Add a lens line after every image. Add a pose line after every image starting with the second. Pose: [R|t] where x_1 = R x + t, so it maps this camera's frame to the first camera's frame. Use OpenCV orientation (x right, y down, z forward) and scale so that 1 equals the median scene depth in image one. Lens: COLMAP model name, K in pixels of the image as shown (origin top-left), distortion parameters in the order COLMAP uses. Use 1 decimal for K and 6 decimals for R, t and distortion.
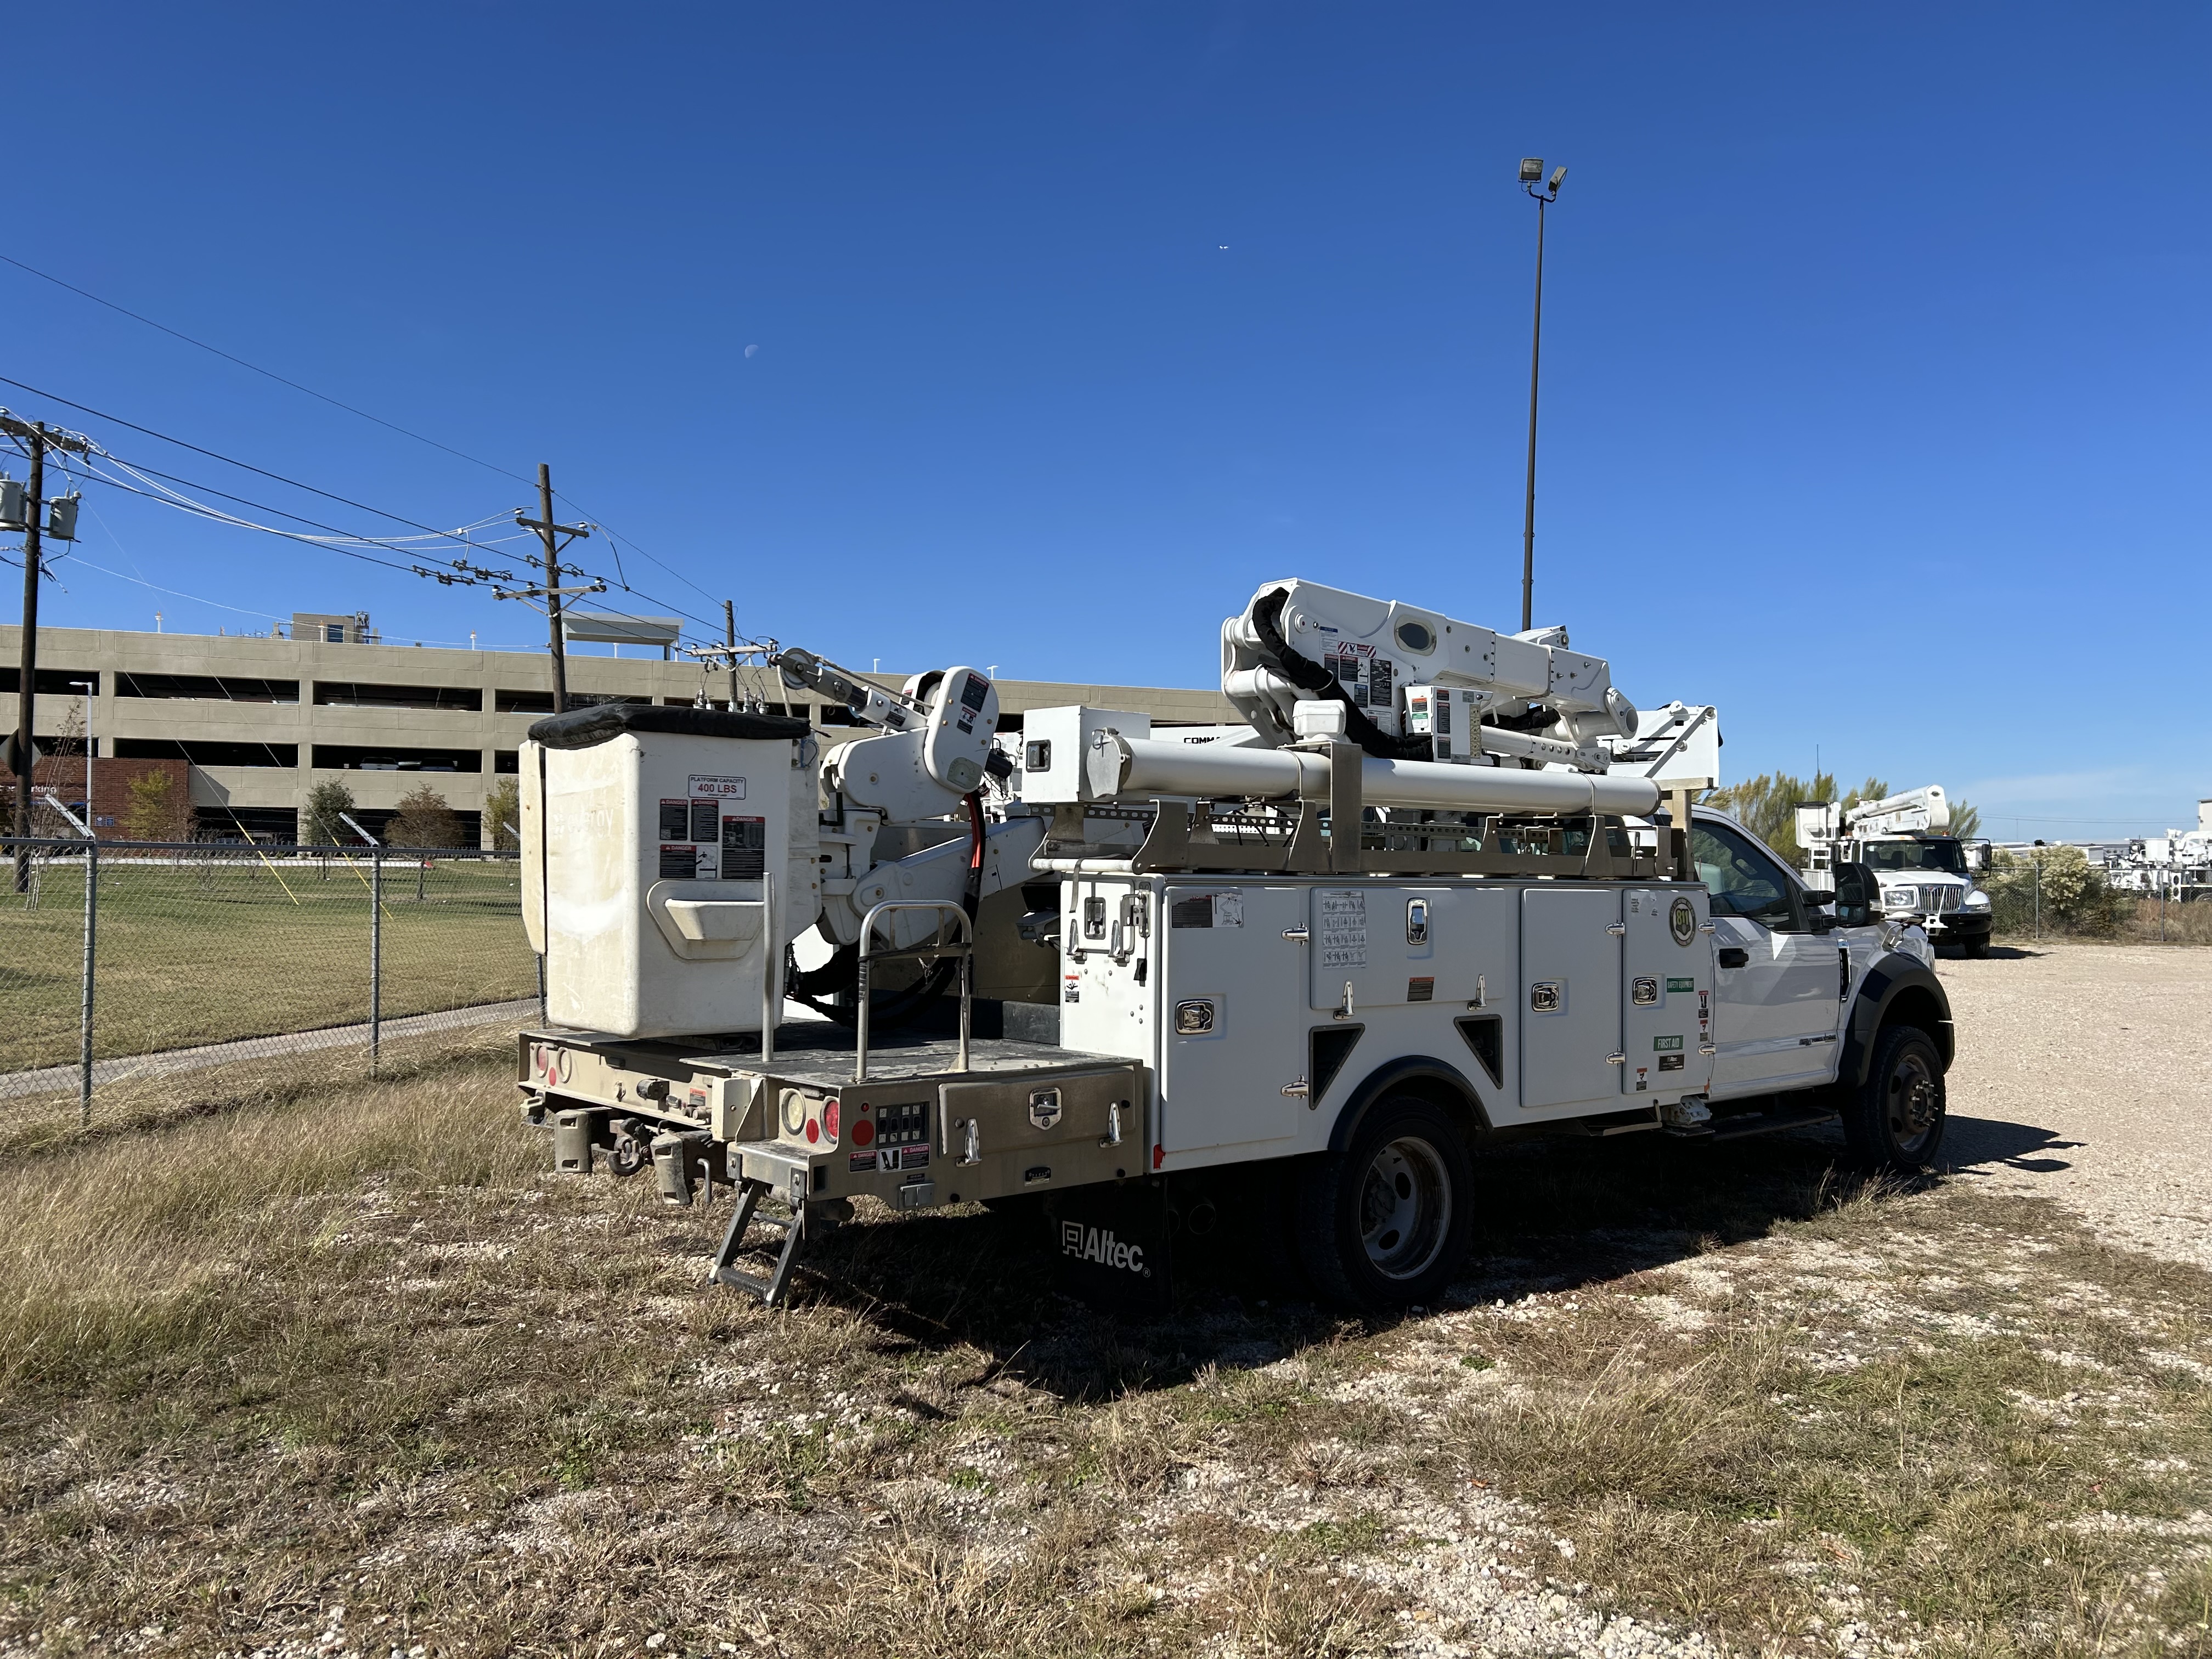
lens RADIAL K [[1674.4, 0, 1106.0], [0, 1674.4, 829.5], [0, 0, 1]] dist [0.031999, -0.000251]
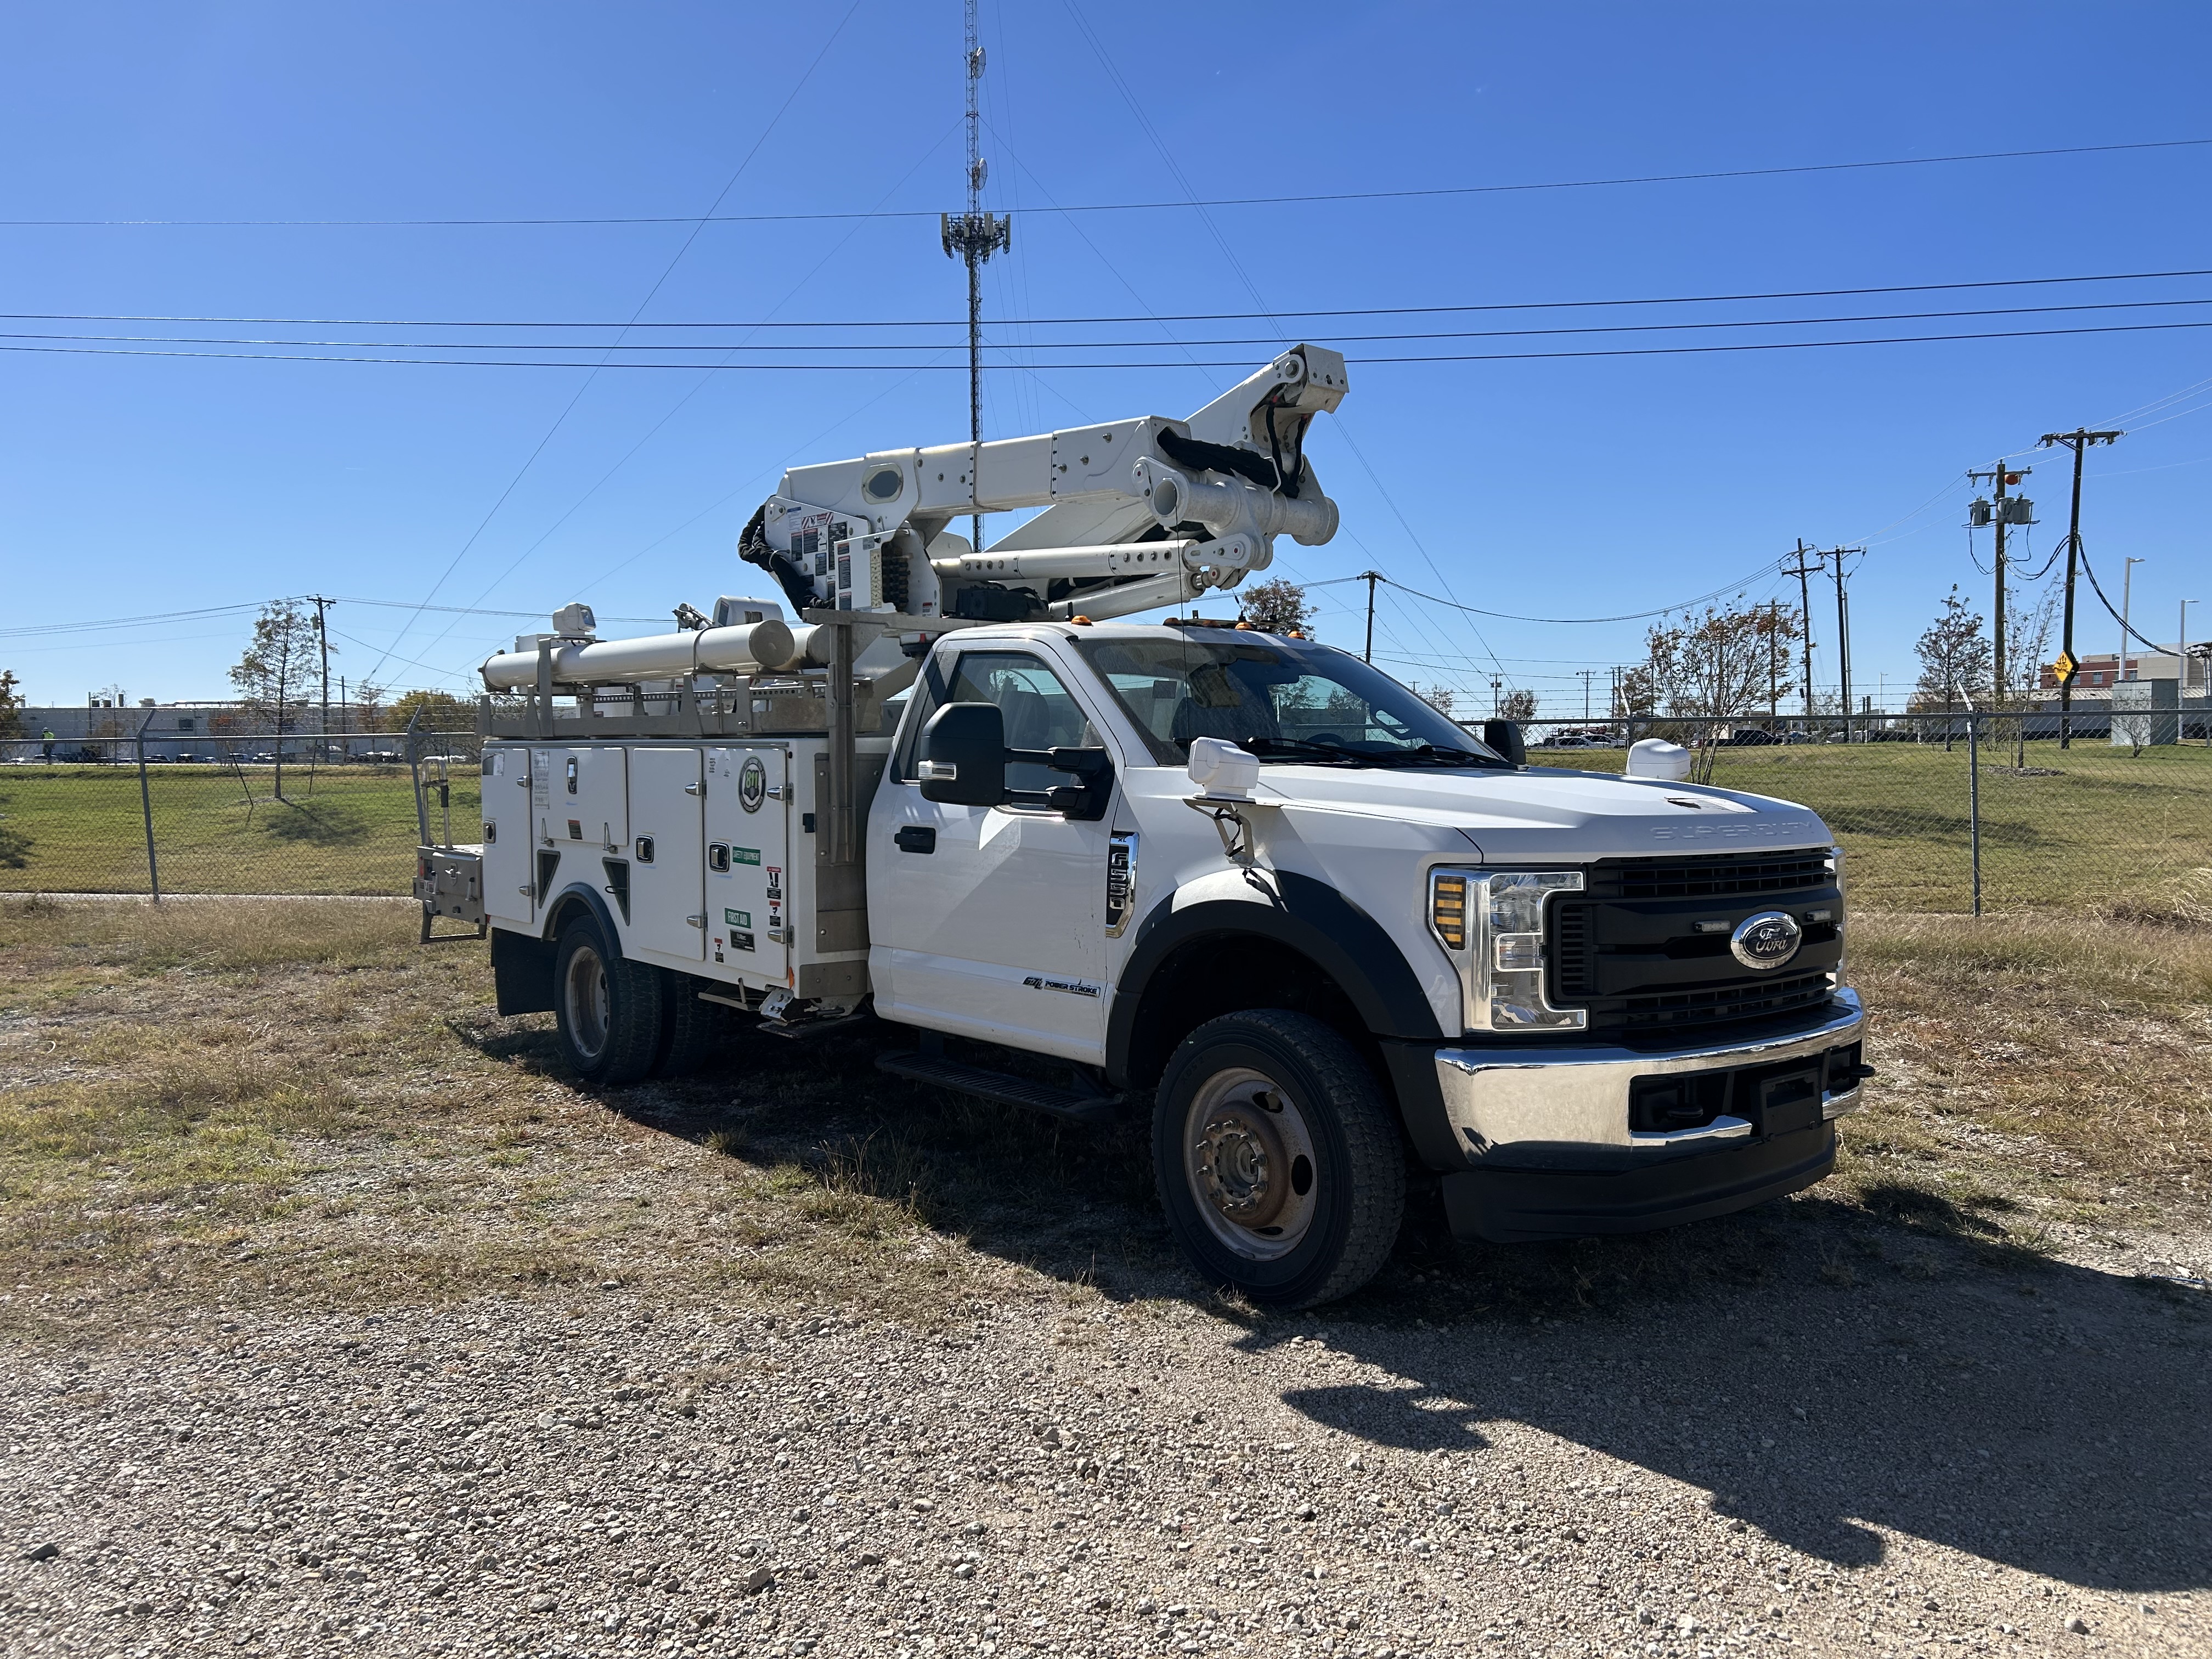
lens RADIAL K [[1674.4, 0, 1106.0], [0, 1674.4, 829.5], [0, 0, 1]] dist [0.031999, -0.000251]
pose [[-0.000015, 0.043549, -0.999051, 0.164724], [0.038838, 0.998298, 0.043516, 0.006401], [0.999246, -0.038800, -0.001706, 0.160506]]
